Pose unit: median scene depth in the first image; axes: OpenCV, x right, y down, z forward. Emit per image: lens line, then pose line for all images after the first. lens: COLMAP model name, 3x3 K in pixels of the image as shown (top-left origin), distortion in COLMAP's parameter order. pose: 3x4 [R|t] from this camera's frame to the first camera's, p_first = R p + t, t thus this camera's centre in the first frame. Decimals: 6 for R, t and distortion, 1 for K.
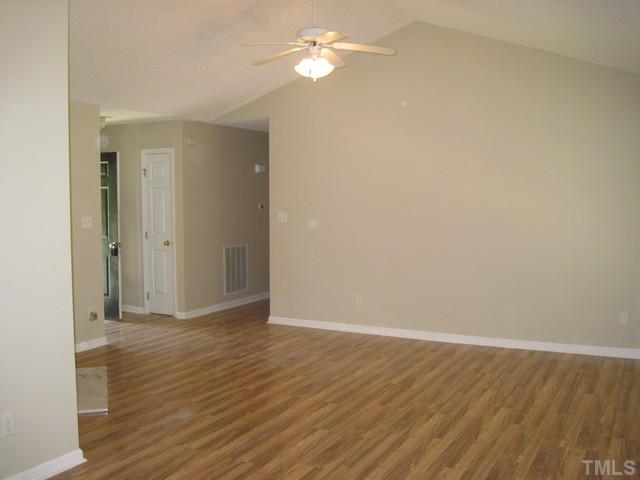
lens RADIAL K [[664.2, 0, 320.0], [0, 664.2, 240.0], [0, 0, 1]] dist [-0.109143, -0.001817]
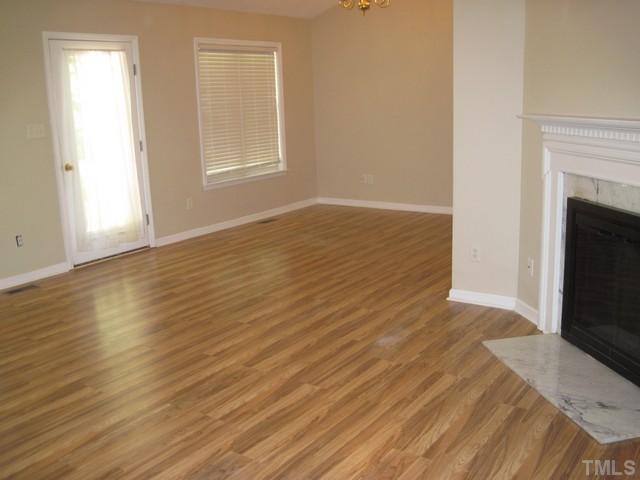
lens RADIAL K [[664.2, 0, 320.0], [0, 664.2, 240.0], [0, 0, 1]] dist [-0.109143, -0.001817]
pose [[-0.991577, 0.013757, 0.128784, -0.233010], [0.049448, 0.959230, 0.278267, -0.108498], [-0.119705, 0.282291, -0.951831, 1.802876]]
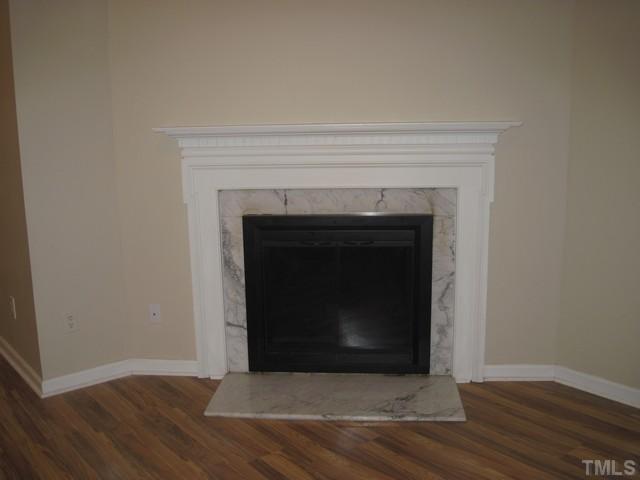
lens RADIAL K [[664.2, 0, 320.0], [0, 664.2, 240.0], [0, 0, 1]] dist [-0.109143, -0.001817]
pose [[-0.395152, 0.193346, -0.898038, 0.189511], [-0.037936, 0.973330, 0.226249, -0.063226], [0.917832, 0.123471, -0.377279, 1.346753]]
